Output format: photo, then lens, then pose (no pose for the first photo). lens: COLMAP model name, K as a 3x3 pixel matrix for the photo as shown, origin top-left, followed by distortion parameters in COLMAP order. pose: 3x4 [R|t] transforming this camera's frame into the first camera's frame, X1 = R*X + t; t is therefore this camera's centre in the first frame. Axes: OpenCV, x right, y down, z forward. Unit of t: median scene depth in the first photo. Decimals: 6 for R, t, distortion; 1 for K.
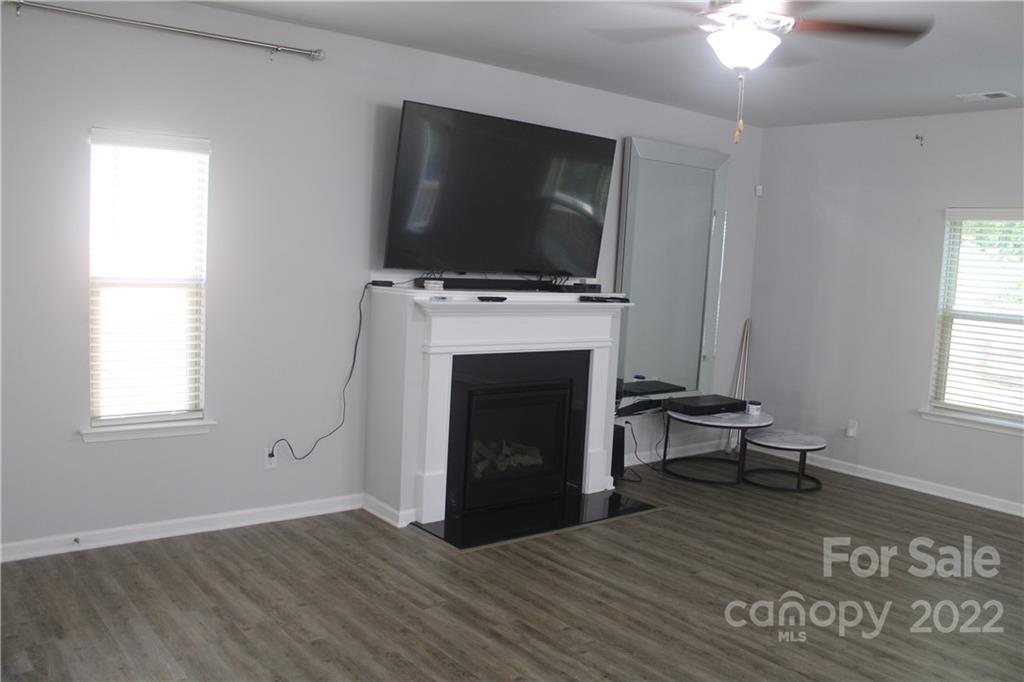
lens RADIAL K [[861.2, 0, 514.5], [0, 861.2, 339.8], [0, 0, 1]] dist [-0.161670, 0.150196]
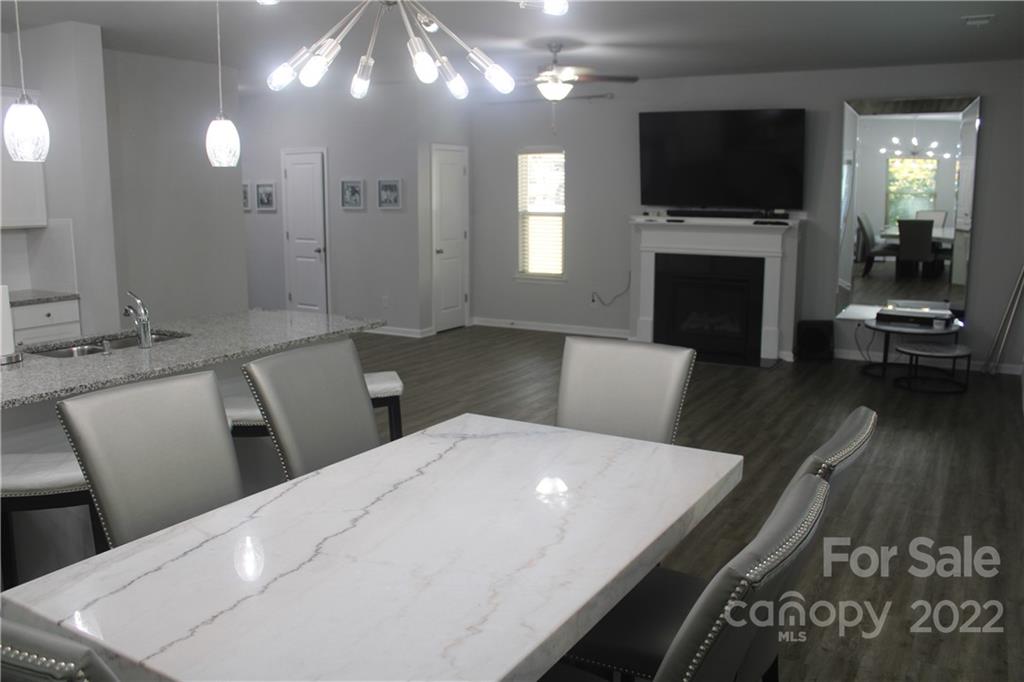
lens RADIAL K [[861.2, 0, 514.5], [0, 861.2, 339.8], [0, 0, 1]] dist [-0.161670, 0.150196]
pose [[0.348453, 0.108636, -0.931009, 1.477368], [-0.063689, 0.993709, 0.092115, 0.050971], [0.935160, 0.027197, 0.353180, 0.110610]]
